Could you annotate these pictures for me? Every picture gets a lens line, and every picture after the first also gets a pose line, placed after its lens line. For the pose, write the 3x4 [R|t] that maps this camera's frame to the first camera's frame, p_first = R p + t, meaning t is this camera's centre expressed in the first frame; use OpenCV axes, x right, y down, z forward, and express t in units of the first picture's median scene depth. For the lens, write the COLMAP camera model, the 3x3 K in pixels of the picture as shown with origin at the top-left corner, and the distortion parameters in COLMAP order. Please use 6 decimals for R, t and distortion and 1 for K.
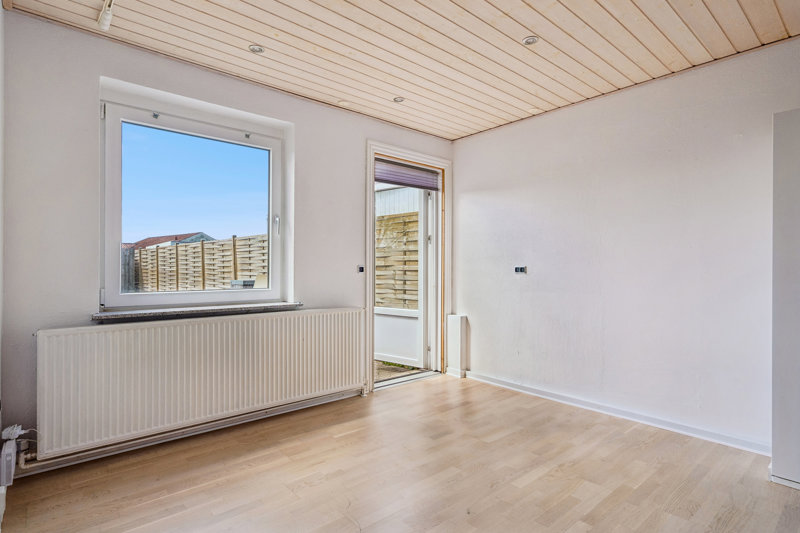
lens RADIAL K [[415.7, 0, 399.9], [0, 415.7, 266.3], [0, 0, 1]] dist [0.003634, 0.000039]
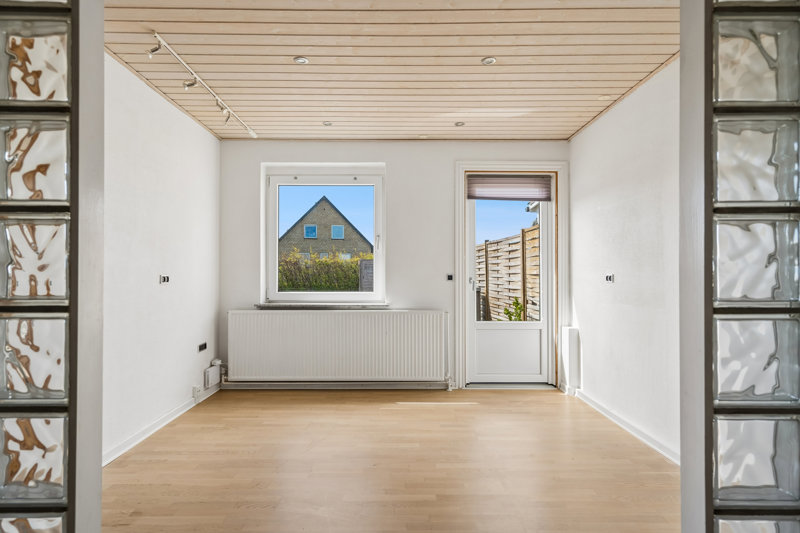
lens RADIAL K [[452.3, 0, 398.1], [0, 452.3, 268.6], [0, 0, 1]] dist [0.004072, -0.000288]
pose [[0.763988, -0.003205, -0.645222, 0.822017], [0.004255, 0.999991, 0.000070, -0.022853], [0.645216, -0.002799, 0.763995, -0.035282]]
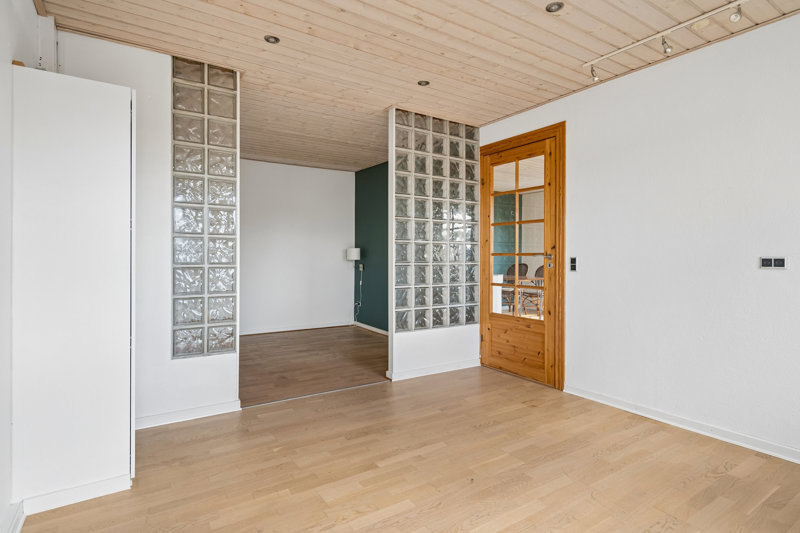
lens RADIAL K [[415.7, 0, 396.0], [0, 415.7, 263.7], [0, 0, 1]] dist [0.003634, 0.000039]
pose [[-0.989967, -0.006736, 0.141136, 0.152303], [-0.006932, 0.999976, -0.000900, 0.015543], [-0.141126, -0.001870, -0.989990, 1.517958]]
